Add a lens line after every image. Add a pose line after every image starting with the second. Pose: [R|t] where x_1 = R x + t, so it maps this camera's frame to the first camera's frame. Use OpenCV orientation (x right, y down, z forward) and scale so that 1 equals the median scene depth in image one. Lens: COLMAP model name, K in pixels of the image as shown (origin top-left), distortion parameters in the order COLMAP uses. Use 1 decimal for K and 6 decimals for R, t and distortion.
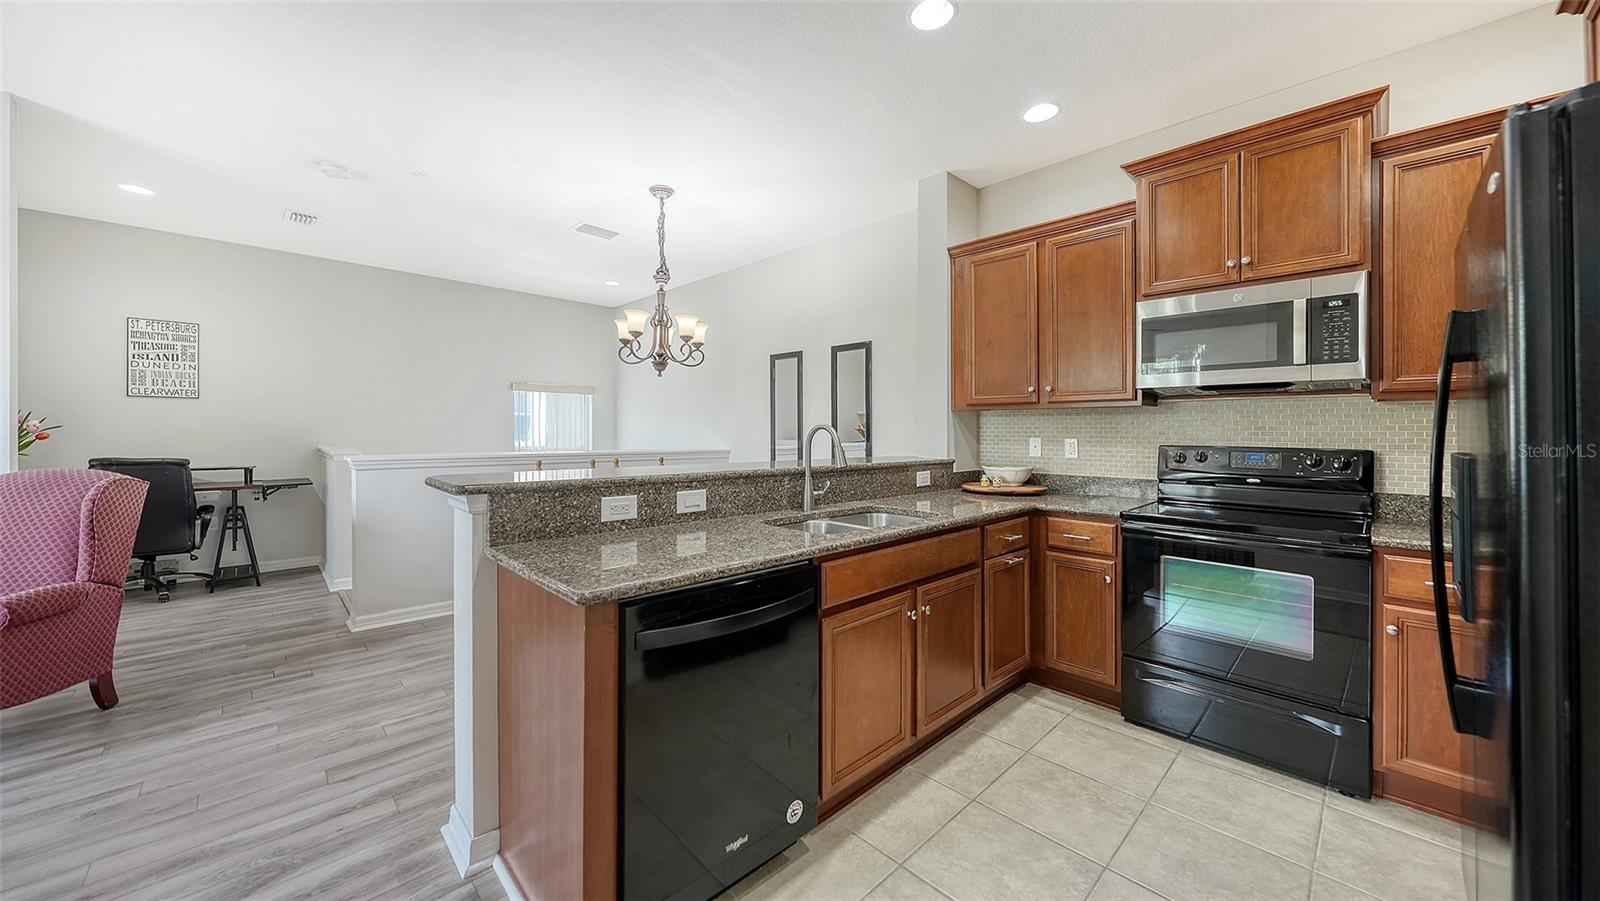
lens RADIAL K [[557.7, 0, 798.6], [0, 557.7, 441.6], [0, 0, 1]] dist [-0.002370, 0.000023]
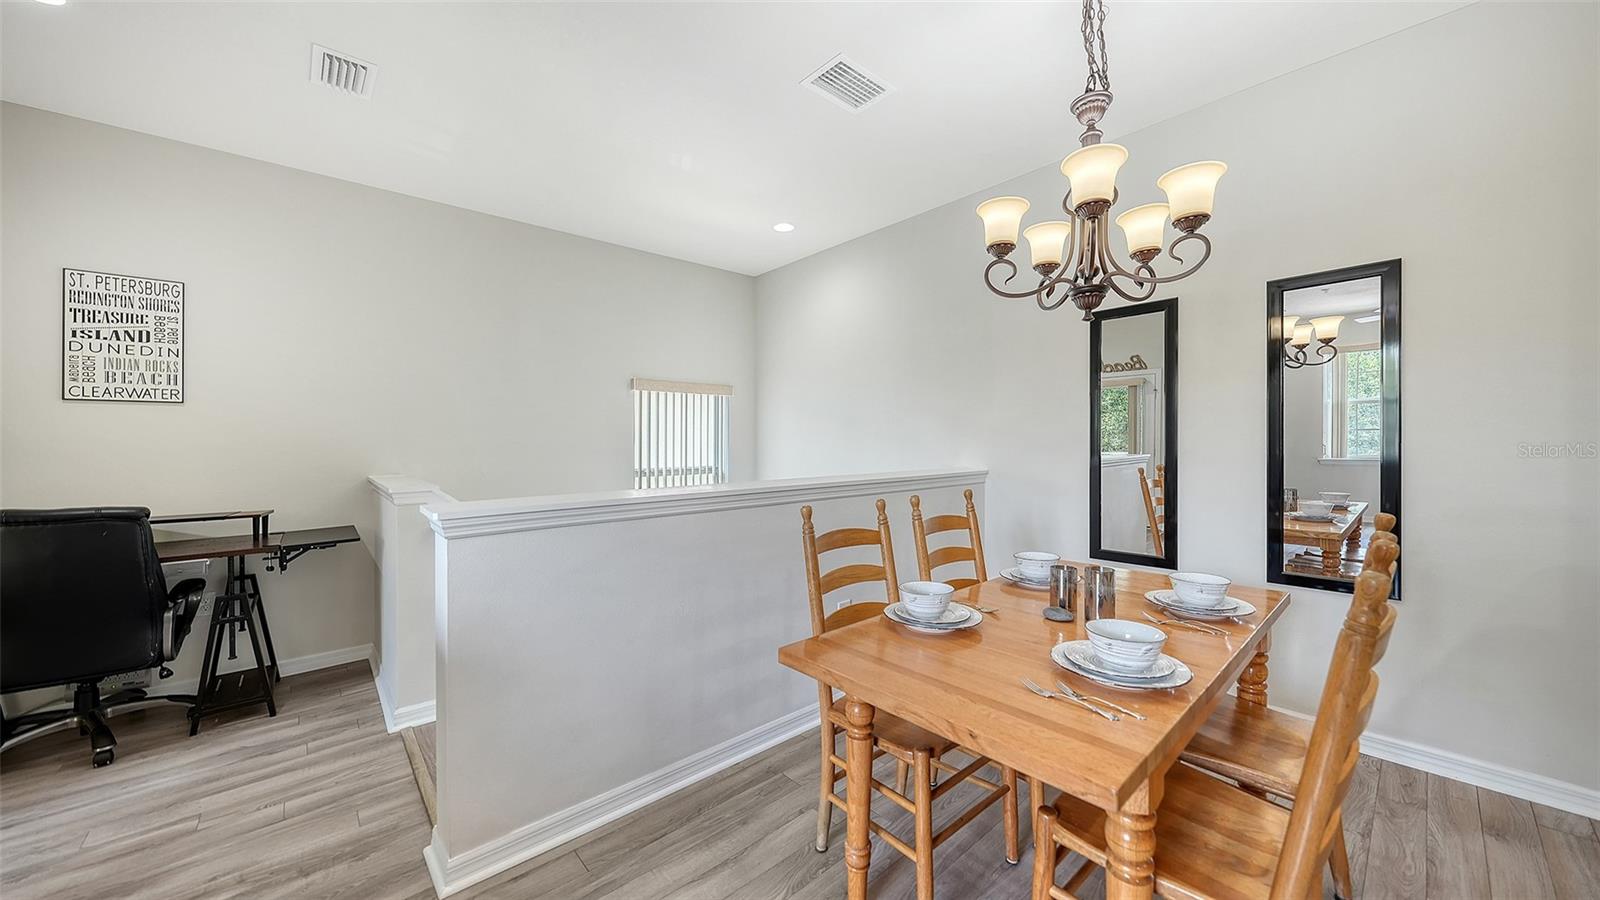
lens RADIAL K [[559.3, 0, 799.8], [0, 559.3, 445.5], [0, 0, 1]] dist [-0.001915, -0.000369]
pose [[0.998304, -0.016776, -0.055741, -0.475897], [0.015932, 0.999752, -0.015552, -0.013099], [0.055988, 0.014637, 0.998324, 0.554169]]
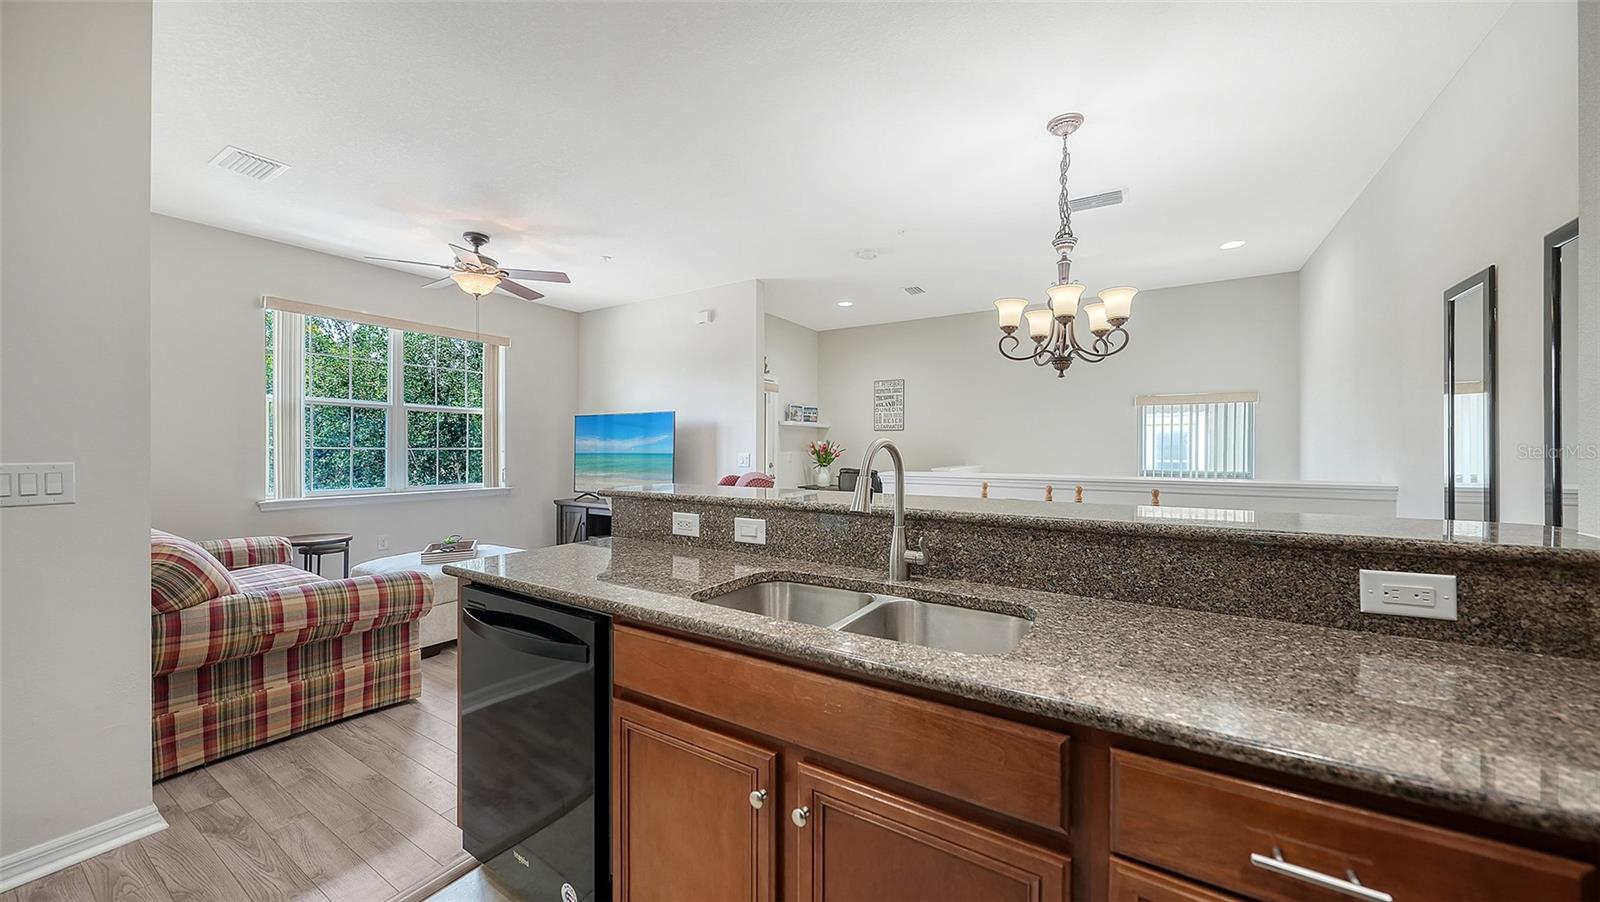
lens RADIAL K [[564.7, 0, 804.6], [0, 564.7, 452.5], [0, 0, 1]] dist [-0.001596, -0.000107]
pose [[0.236342, -0.000069, -0.971670, 0.415052], [-0.017940, 0.999829, -0.004435, -0.008486], [0.971504, 0.018480, 0.236301, 0.517617]]
